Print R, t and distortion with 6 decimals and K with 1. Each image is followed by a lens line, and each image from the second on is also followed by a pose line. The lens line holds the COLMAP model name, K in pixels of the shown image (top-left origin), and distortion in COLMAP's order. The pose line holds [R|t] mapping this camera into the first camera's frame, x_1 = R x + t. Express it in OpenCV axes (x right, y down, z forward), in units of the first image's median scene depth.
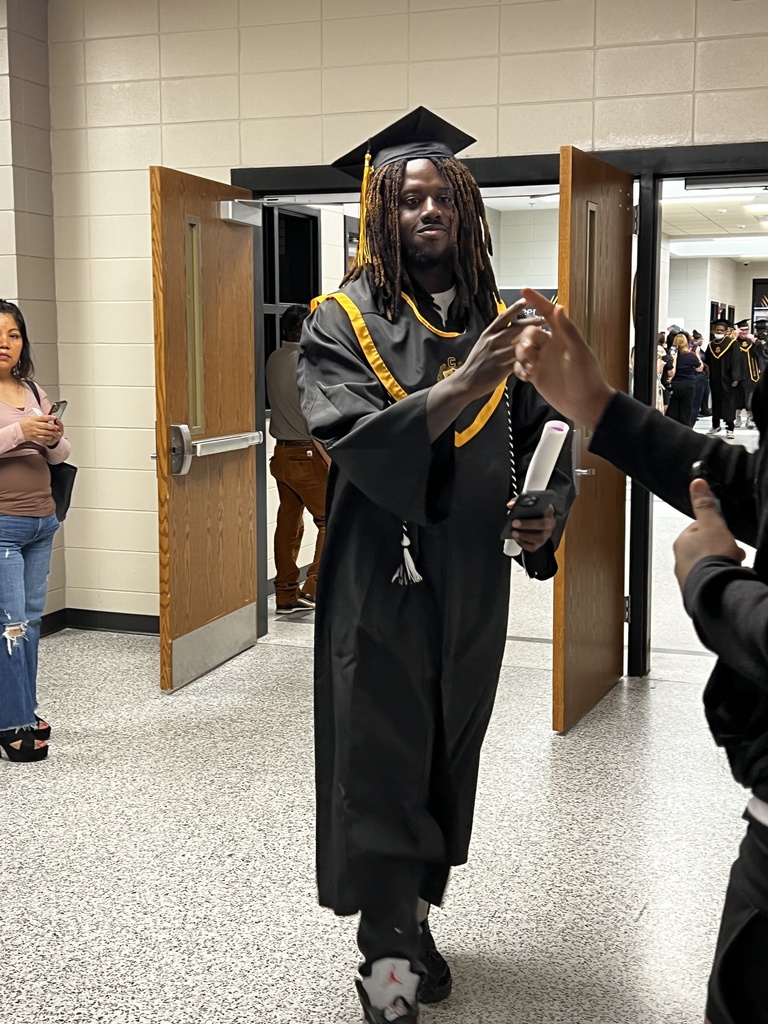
lens RADIAL K [[1314.8, 0, 402.0], [0, 1314.8, 503.9], [0, 0, 1]] dist [0.154171, -0.412845]
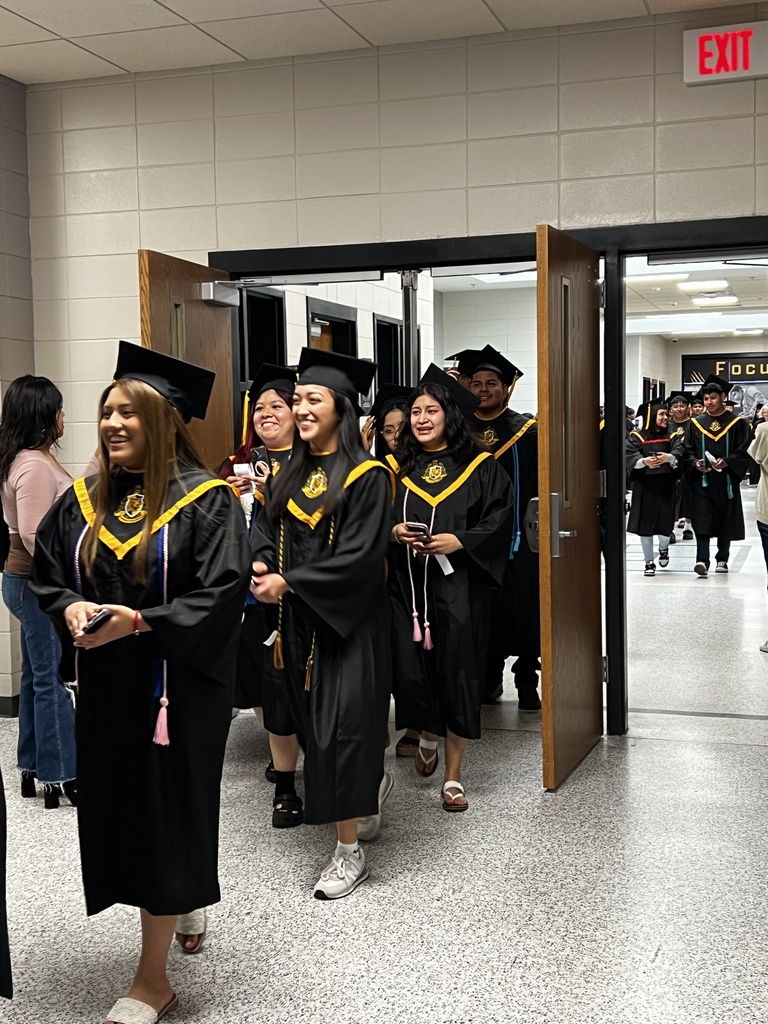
lens RADIAL K [[1313.0, 0, 377.1], [0, 1313.0, 515.3], [0, 0, 1]] dist [0.142203, -0.375821]
pose [[0.999208, -0.020884, 0.033864, -0.047882], [0.022625, 0.998397, -0.051887, 0.011939], [-0.032726, 0.052612, 0.998079, -0.029419]]
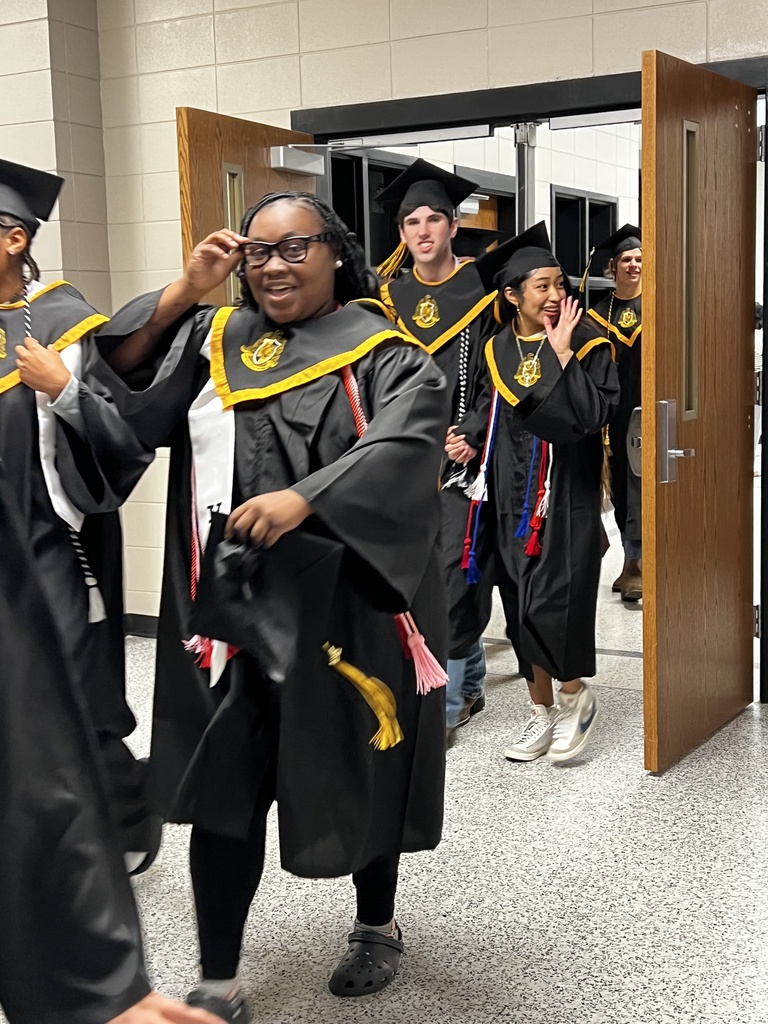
lens RADIAL K [[1416.9, 0, 375.7], [0, 1416.9, 507.3], [0, 0, 1]] dist [0.133888, -0.348227]
pose [[0.986799, -0.006084, -0.161833, 0.099813], [0.007172, 0.999955, 0.006142, 0.002464], [0.161789, -0.007221, 0.986799, 0.109631]]
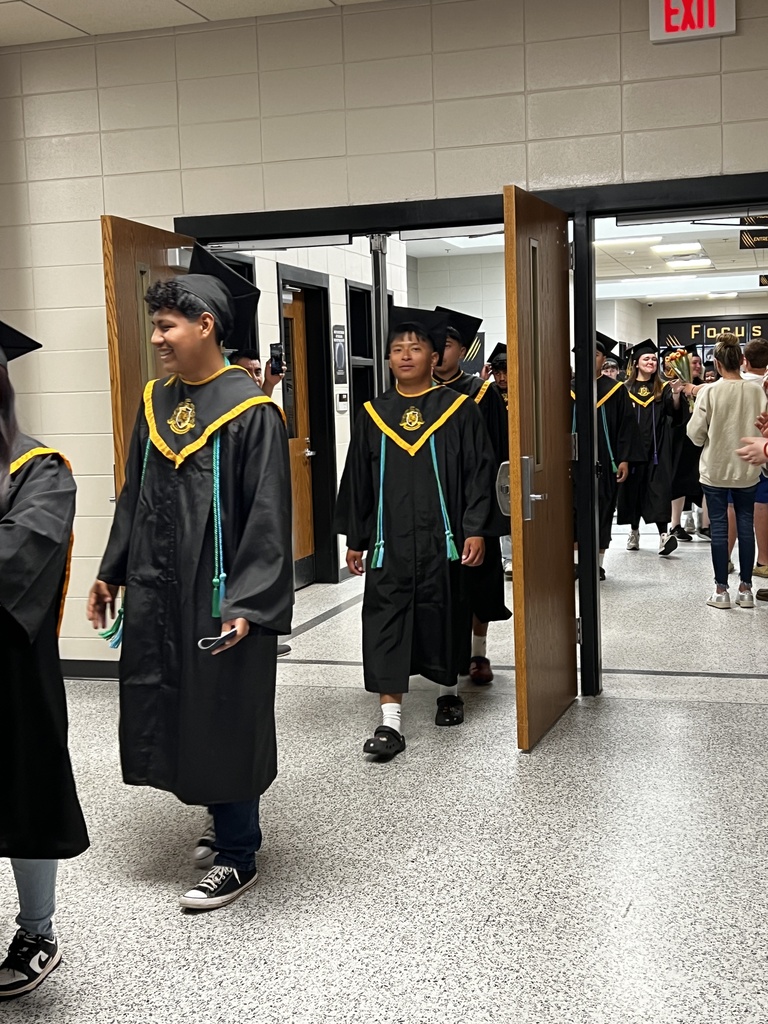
lens RADIAL K [[1311.6, 0, 392.8], [0, 1311.6, 521.1], [0, 0, 1]] dist [0.157456, -0.435717]
pose [[0.997473, -0.039175, 0.059278, -0.039970], [0.040611, 0.998905, -0.023231, 0.014752], [-0.058303, 0.025579, 0.997971, -0.026467]]
